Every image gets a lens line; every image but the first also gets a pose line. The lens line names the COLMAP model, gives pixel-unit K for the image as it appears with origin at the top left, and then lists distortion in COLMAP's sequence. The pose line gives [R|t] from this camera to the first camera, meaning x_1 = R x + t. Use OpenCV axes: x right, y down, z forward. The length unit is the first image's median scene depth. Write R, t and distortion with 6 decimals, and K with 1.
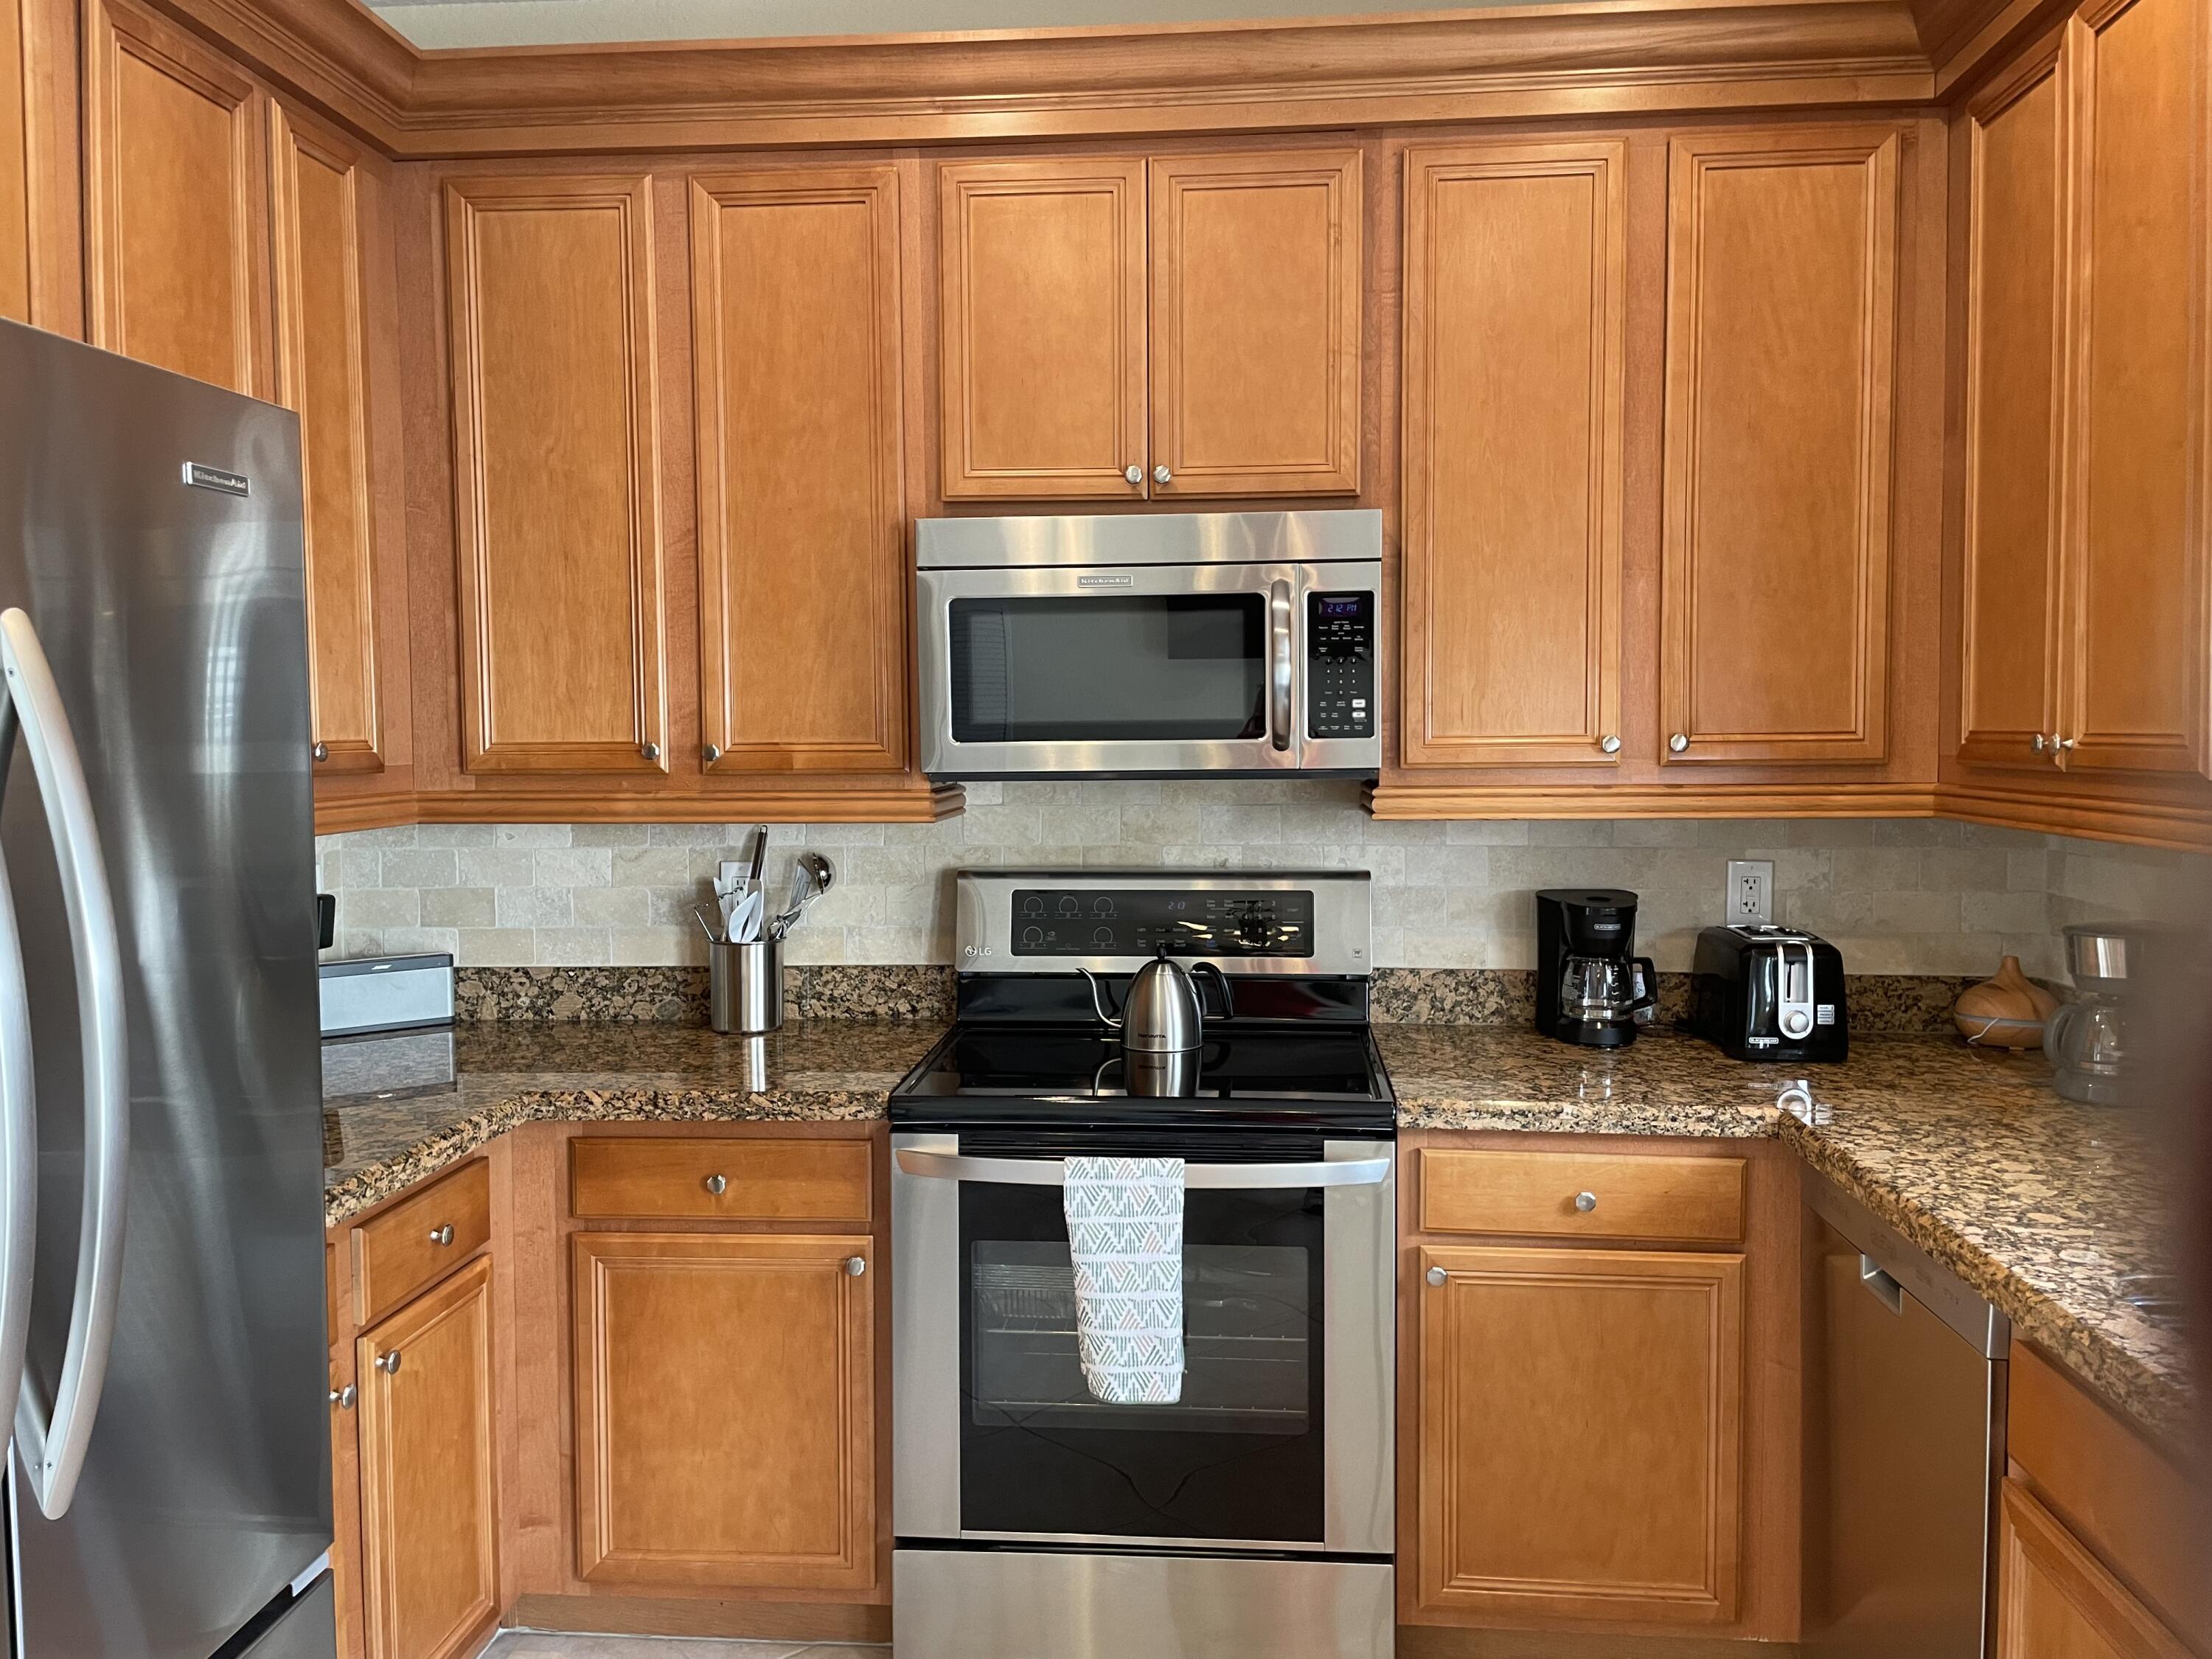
lens RADIAL K [[1677.9, 0, 1117.6], [0, 1677.9, 837.0], [0, 0, 1]] dist [0.128253, -0.187521]
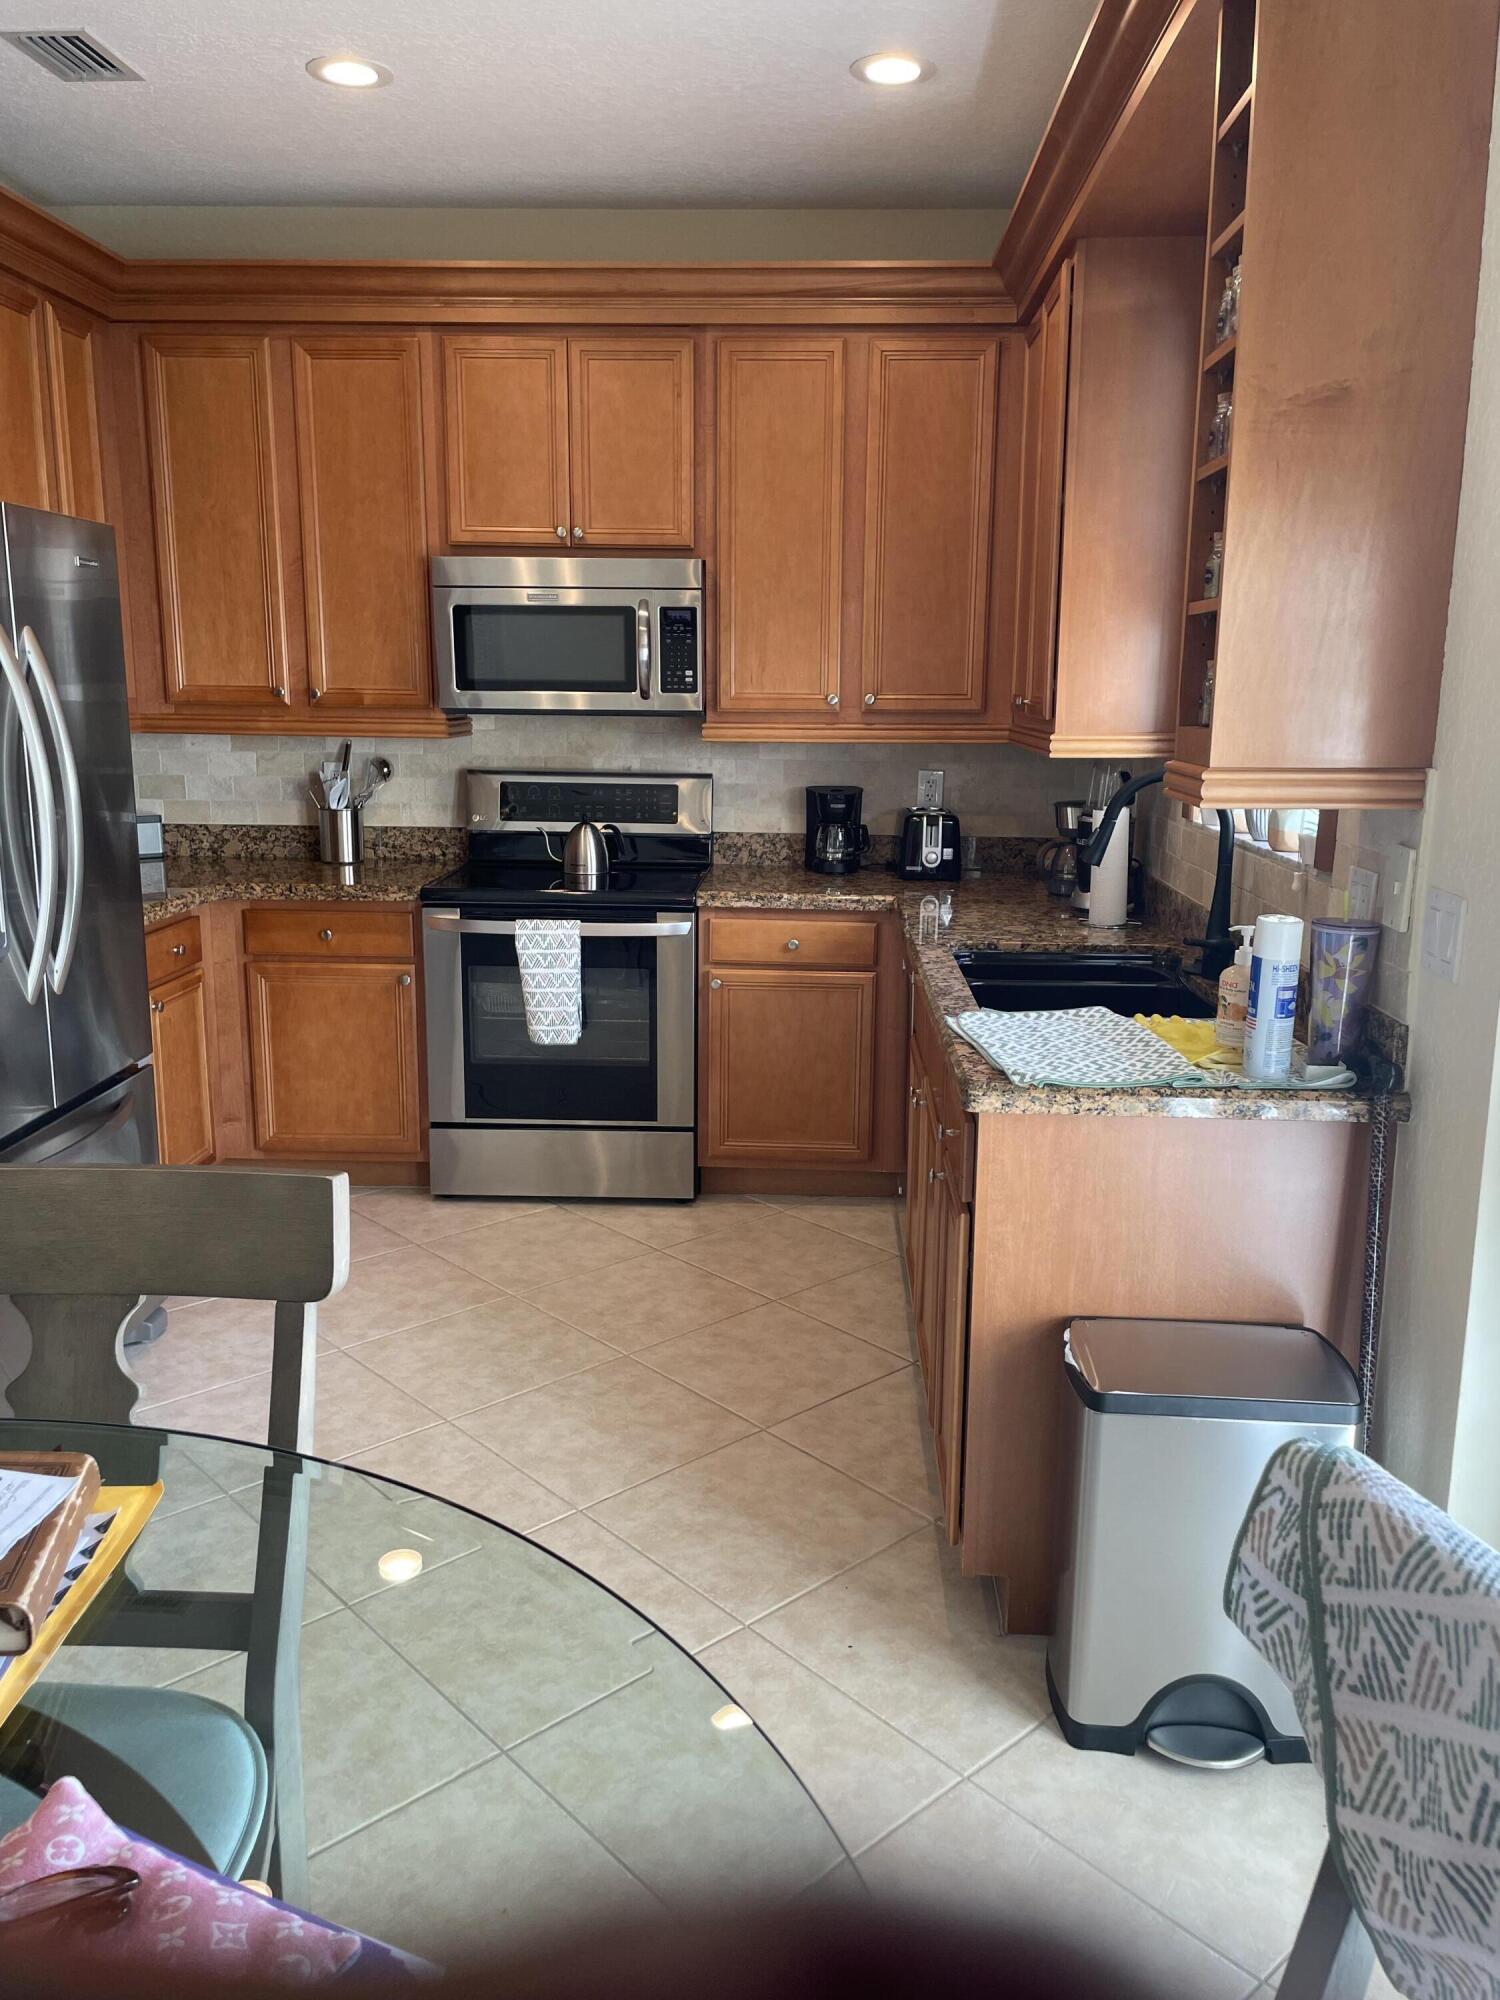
lens RADIAL K [[1517.1, 0, 766.8], [0, 1517.1, 993.7], [0, 0, 1]] dist [0.128253, -0.187521]
pose [[0.998935, 0.007144, 0.045576, 0.147953], [-0.013217, 0.990843, 0.134369, 0.036084], [-0.044199, -0.134829, 0.989883, -0.602480]]
